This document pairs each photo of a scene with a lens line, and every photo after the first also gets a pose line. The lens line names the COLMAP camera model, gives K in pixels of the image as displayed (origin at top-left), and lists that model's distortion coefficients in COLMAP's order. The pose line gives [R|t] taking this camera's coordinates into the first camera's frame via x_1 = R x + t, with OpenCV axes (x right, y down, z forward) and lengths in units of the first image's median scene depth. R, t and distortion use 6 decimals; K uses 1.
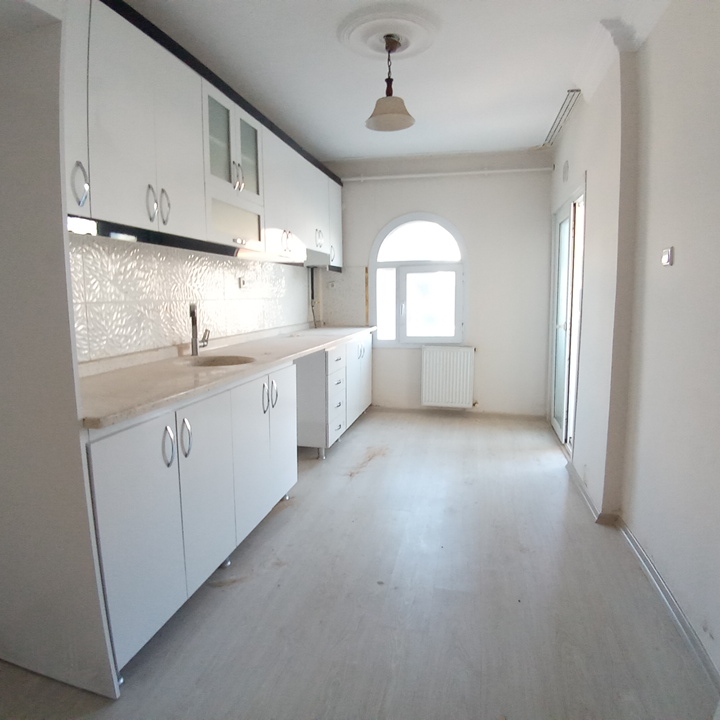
lens RADIAL K [[479.7, 0, 356.9], [0, 479.7, 359.0], [0, 0, 1]] dist [-0.001294, -0.079949]
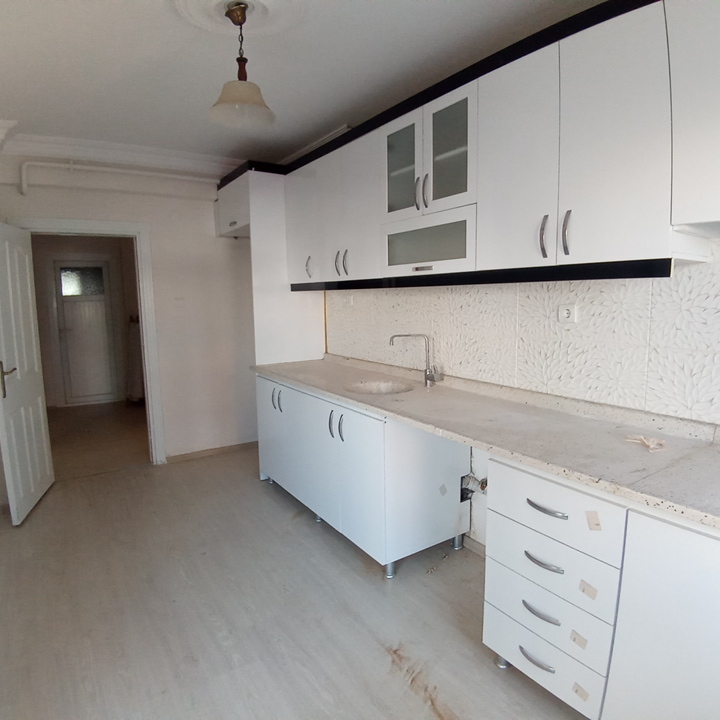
lens RADIAL K [[482.7, 0, 358.1], [0, 482.7, 357.3], [0, 0, 1]] dist [-0.001554, -0.076494]
pose [[-0.688590, 0.112239, -0.716412, 0.421018], [-0.073011, 0.972198, 0.222488, -0.246025], [0.721466, 0.205509, -0.661251, 1.366300]]
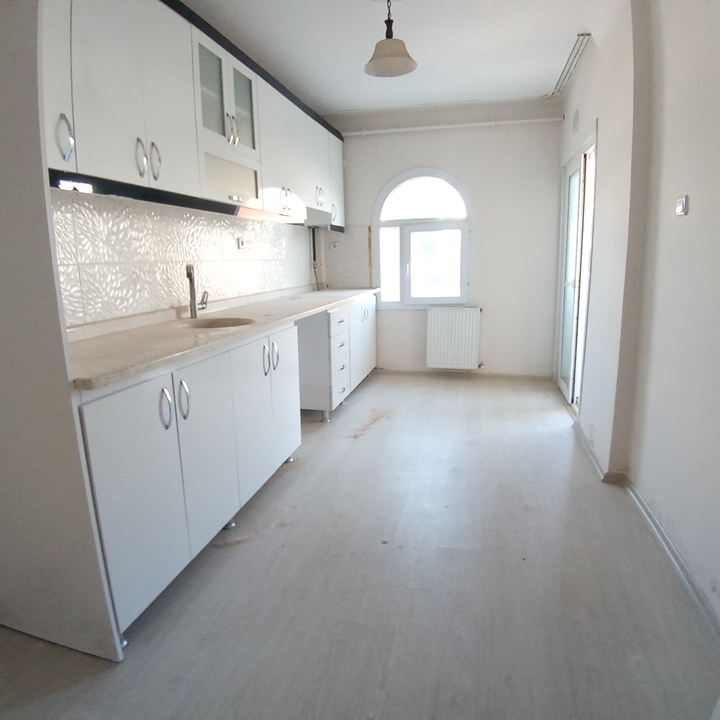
lens RADIAL K [[482.7, 0, 358.1], [0, 482.7, 357.3], [0, 0, 1]] dist [-0.001554, -0.076494]
pose [[0.999886, -0.011974, -0.009200, 0.005710], [0.012592, 0.997450, 0.070255, 0.007638], [0.008335, -0.070363, 0.997487, 0.013884]]
